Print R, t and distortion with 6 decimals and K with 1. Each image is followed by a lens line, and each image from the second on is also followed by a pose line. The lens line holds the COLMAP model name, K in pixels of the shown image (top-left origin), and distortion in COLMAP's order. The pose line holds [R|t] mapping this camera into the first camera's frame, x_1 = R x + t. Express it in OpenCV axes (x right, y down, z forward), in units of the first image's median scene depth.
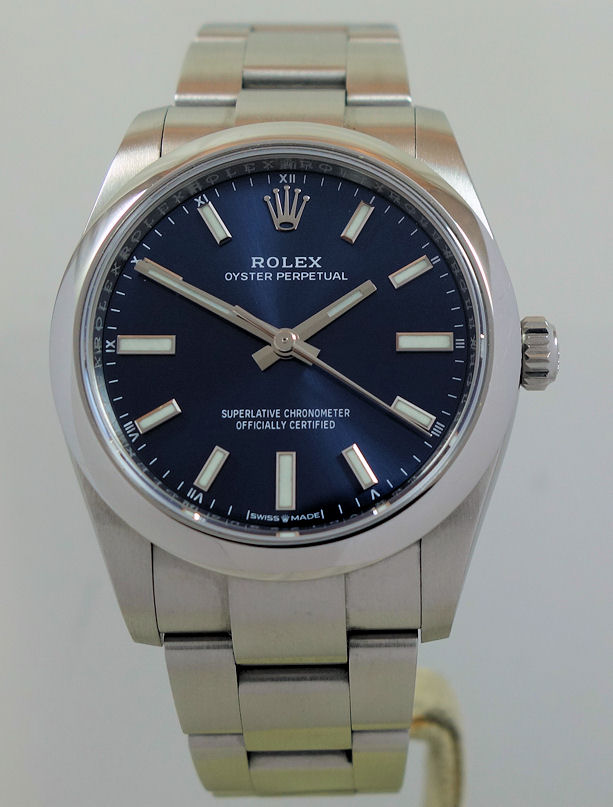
lens RADIAL K [[1138.4, 0, 304.9], [0, 1138.4, 425.8], [0, 0, 1]] dist [0.097654, -0.007679]
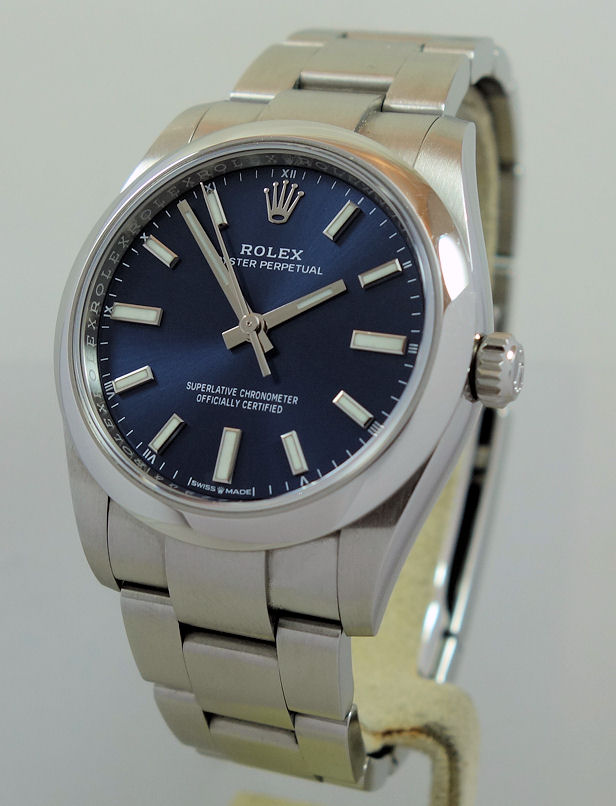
lens RADIAL K [[1137.0, 0, 306.4], [0, 1137.0, 425.3], [0, 0, 1]] dist [0.097654, -0.007679]
pose [[0.945039, 0.145703, -0.292697, 0.346527], [-0.150185, 0.988631, 0.007228, 0.002020], [0.290422, 0.037128, 0.956178, 0.010526]]
